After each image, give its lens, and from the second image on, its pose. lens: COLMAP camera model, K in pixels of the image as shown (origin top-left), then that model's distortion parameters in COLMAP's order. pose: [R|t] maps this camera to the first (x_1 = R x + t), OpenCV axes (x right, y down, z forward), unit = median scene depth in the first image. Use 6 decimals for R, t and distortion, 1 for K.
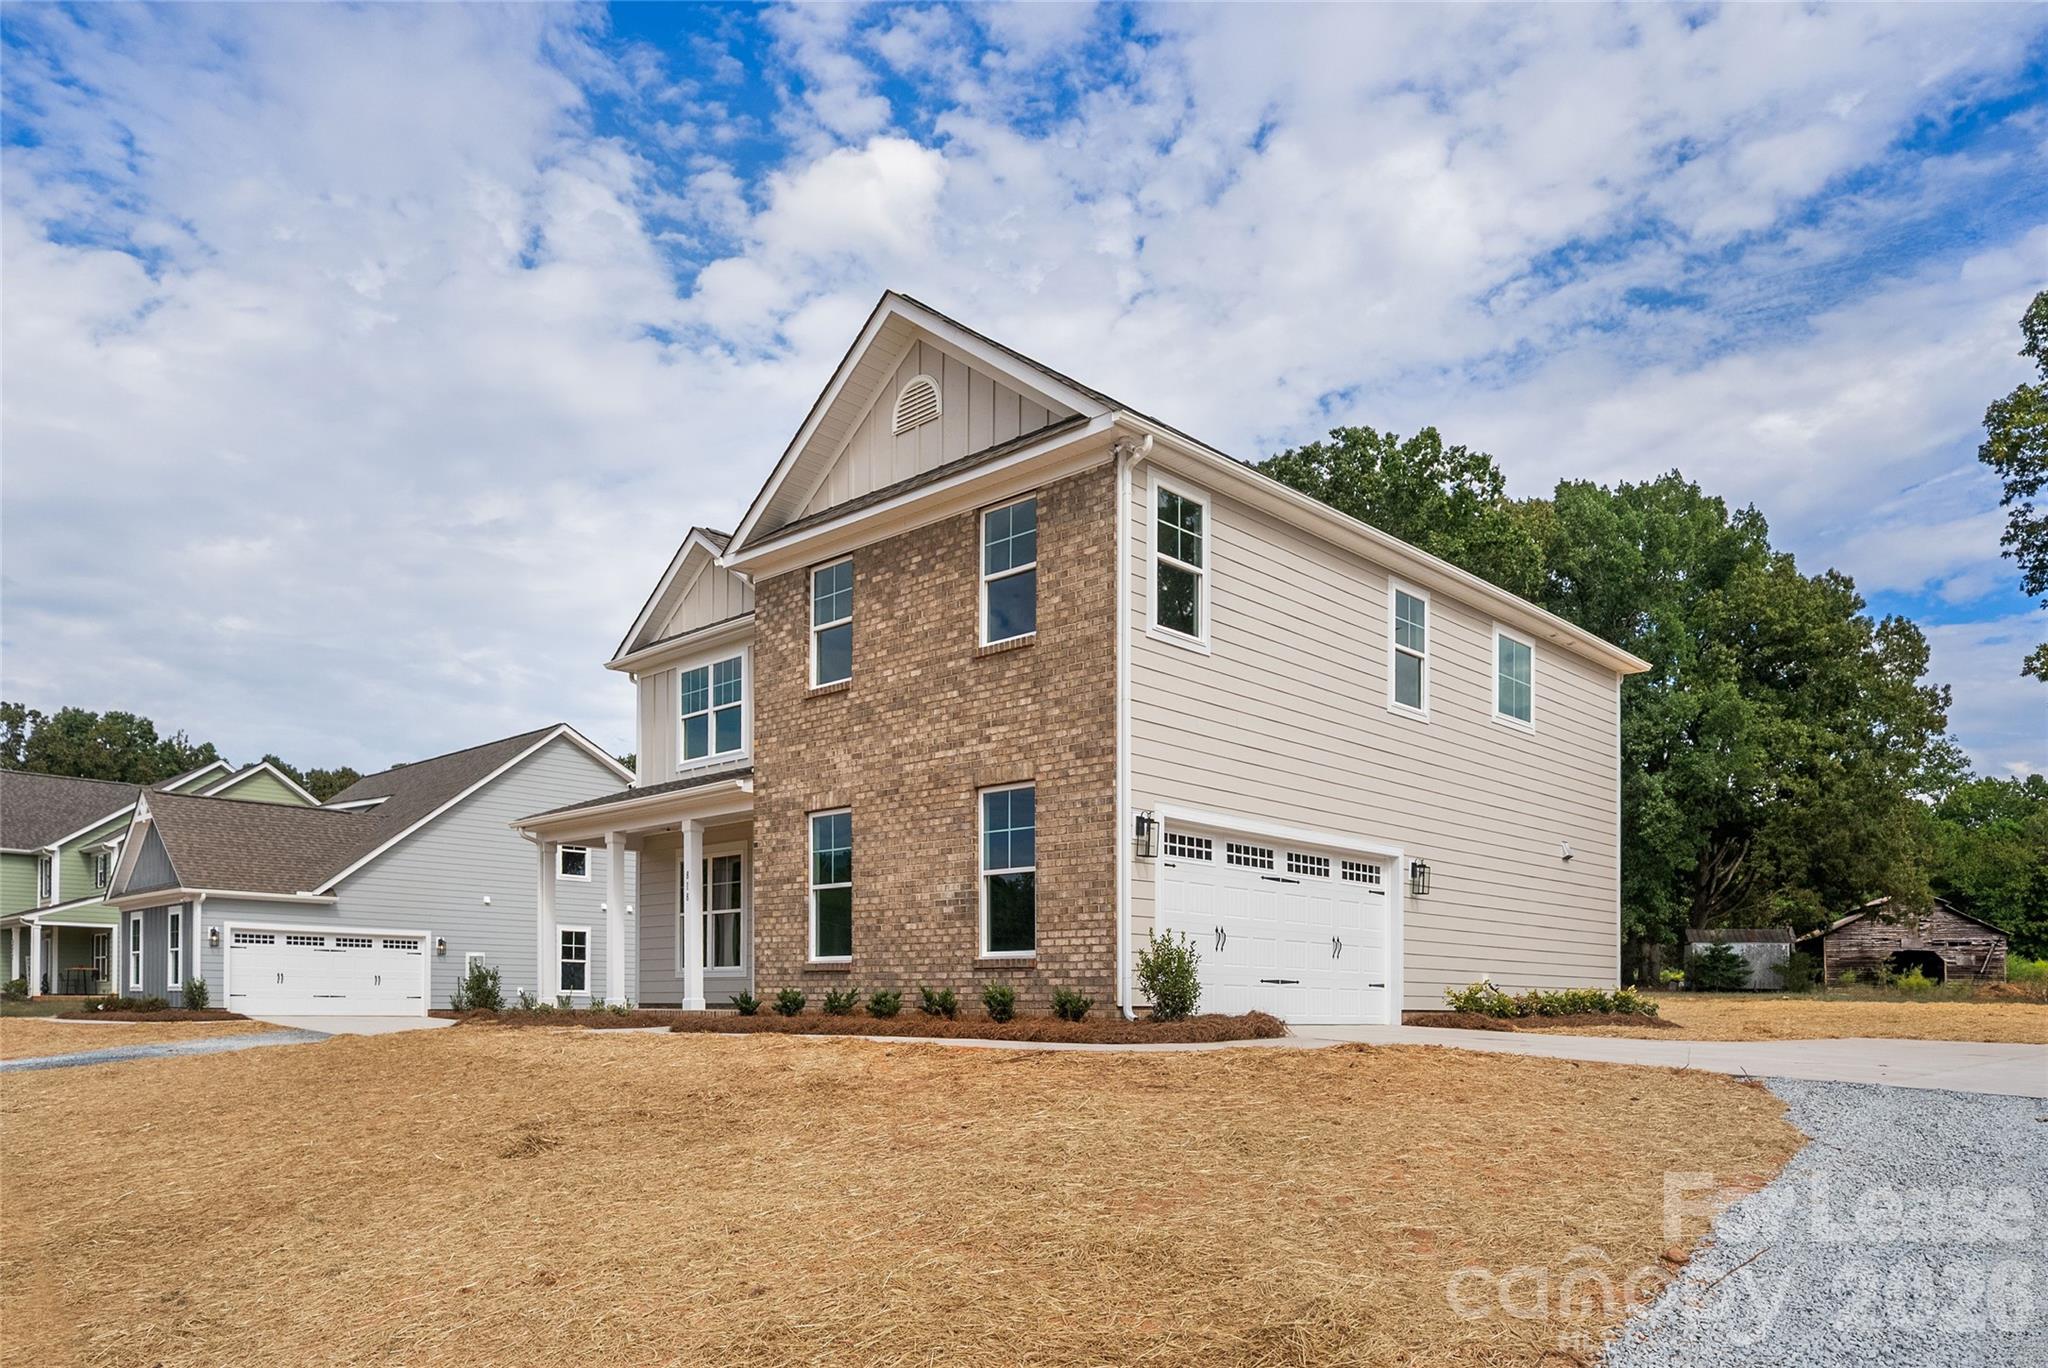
lens RADIAL K [[1370.1, 0, 1026.2], [0, 1370.1, 676.4], [0, 0, 1]] dist [0.008044, -0.000787]
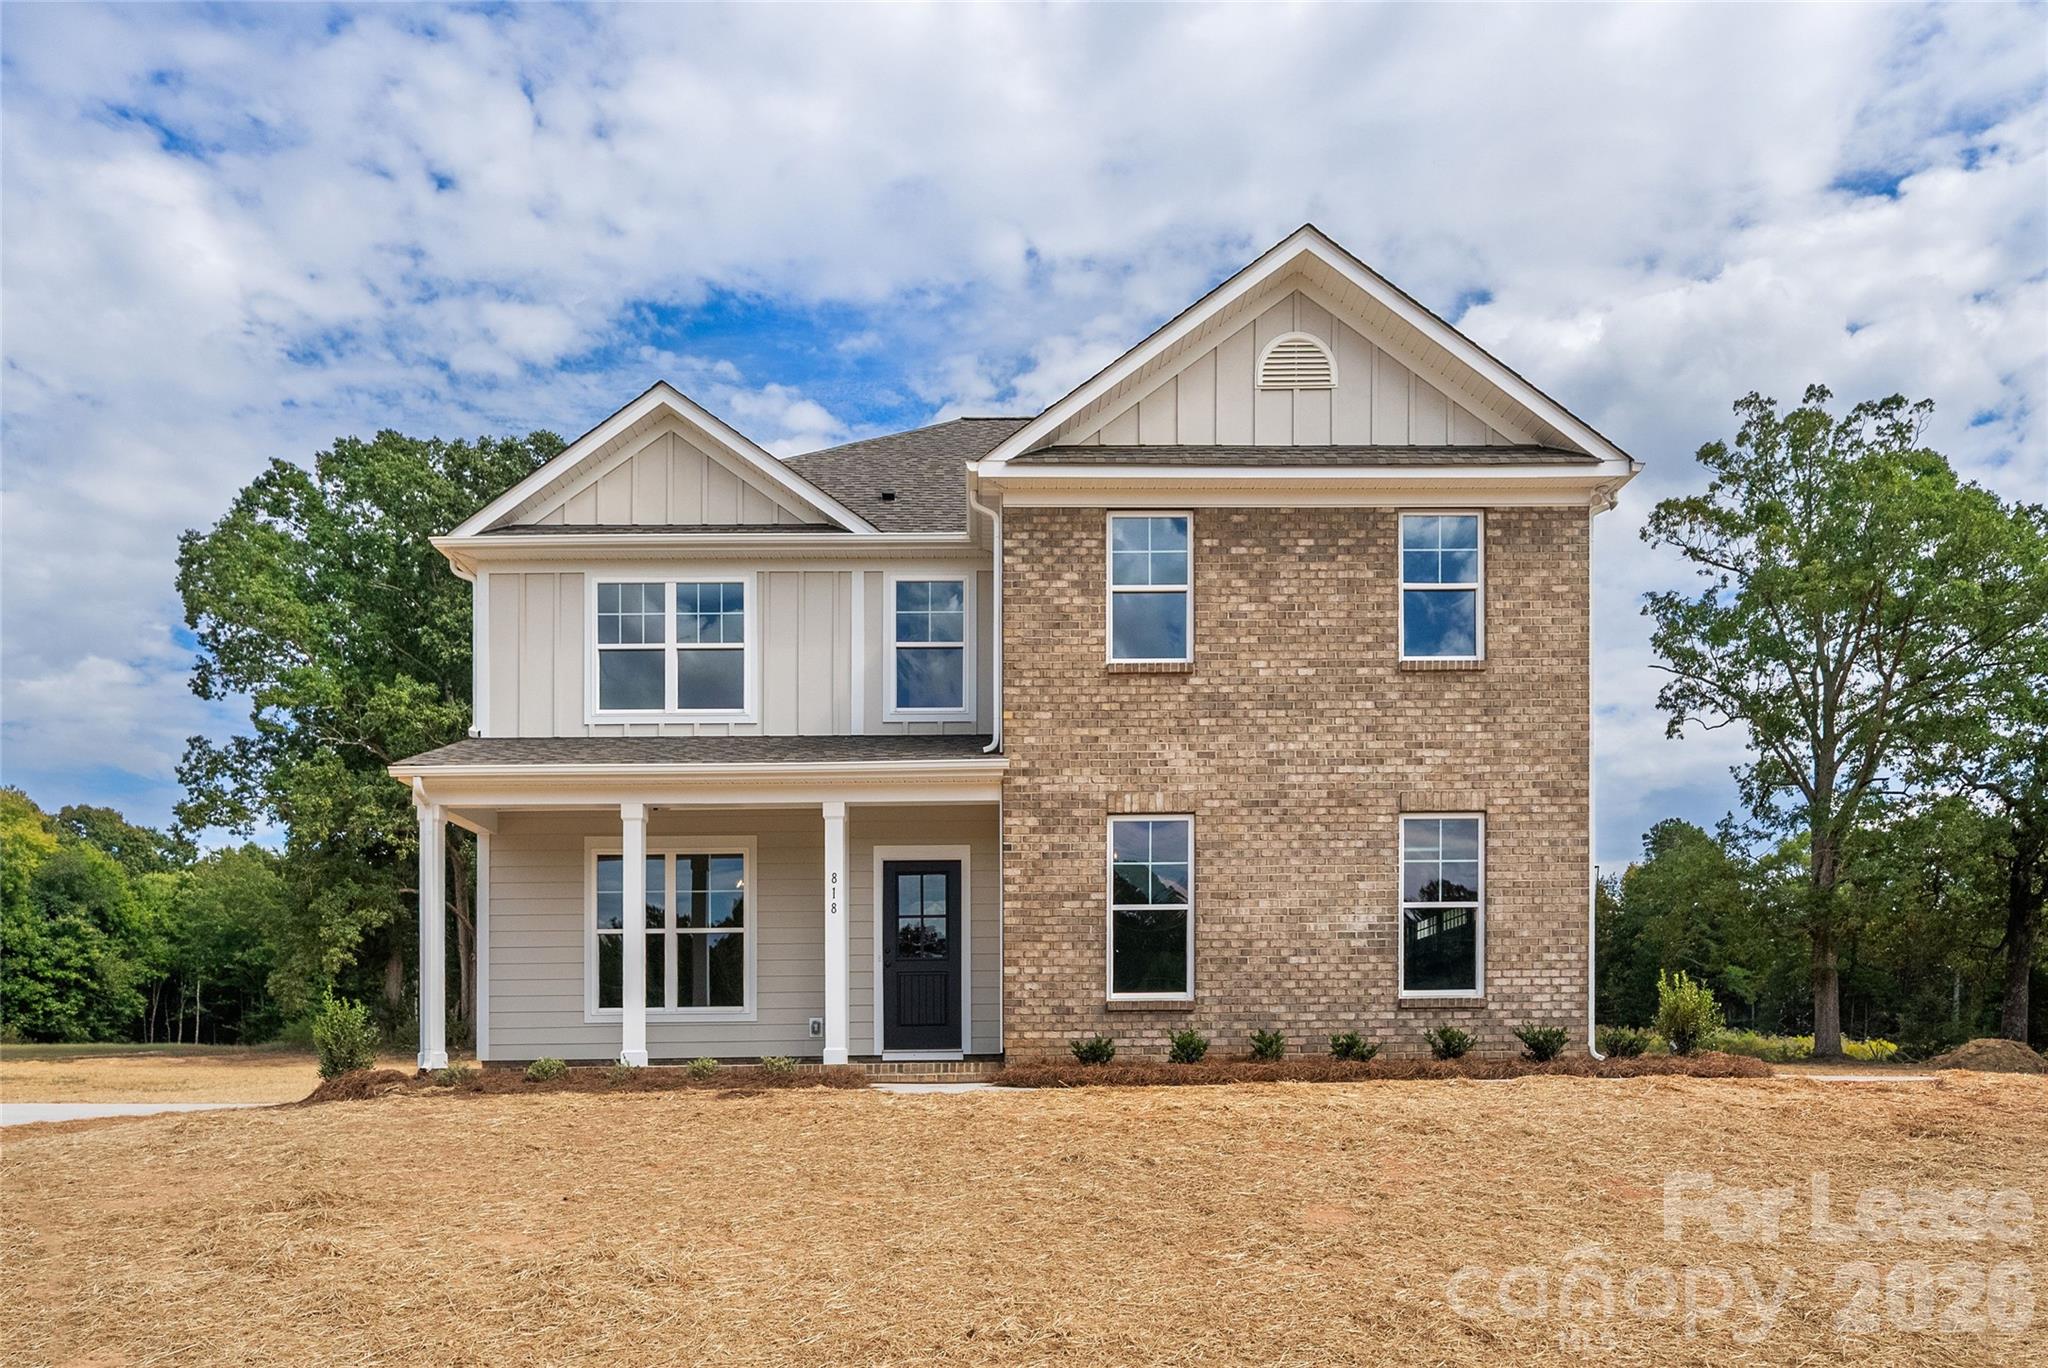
lens RADIAL K [[1370.1, 0, 1038.2], [0, 1370.1, 778.6], [0, 0, 1]] dist [0.008044, -0.000787]
pose [[0.701426, 0.126652, 0.701399, -0.825204], [-0.150072, 0.988268, -0.028374, 0.118119], [-0.696764, -0.085358, 0.712204, 0.505277]]
